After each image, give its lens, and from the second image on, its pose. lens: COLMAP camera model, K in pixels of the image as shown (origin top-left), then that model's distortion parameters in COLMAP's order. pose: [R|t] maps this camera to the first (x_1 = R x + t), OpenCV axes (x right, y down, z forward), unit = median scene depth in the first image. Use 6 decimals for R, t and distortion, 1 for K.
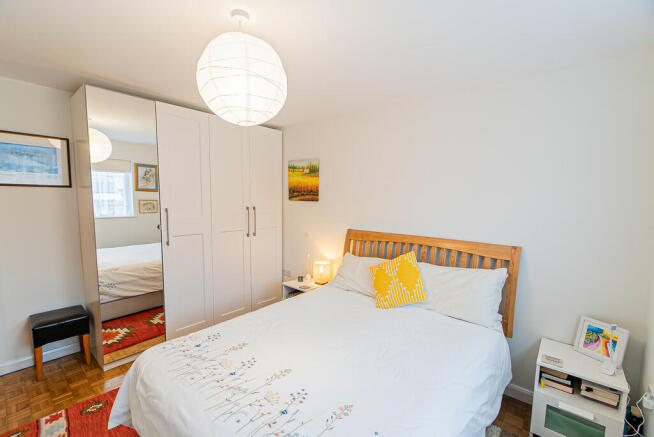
lens RADIAL K [[285.7, 0, 325.2], [0, 285.7, 220.4], [0, 0, 1]] dist [-0.002133, -0.000892]
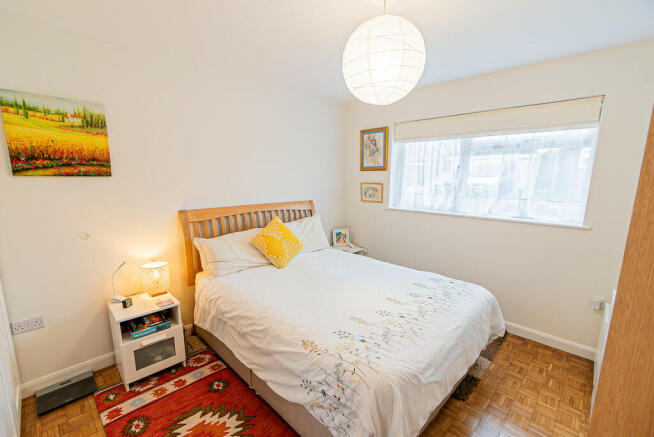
lens RADIAL K [[285.7, 0, 326.0], [0, 285.7, 220.7], [0, 0, 1]] dist [-0.002133, -0.000892]
pose [[0.077316, -0.183541, 0.979967, -0.632757], [0.066105, 0.981690, 0.178648, -0.053728], [-0.994813, 0.050968, 0.088034, 0.502678]]
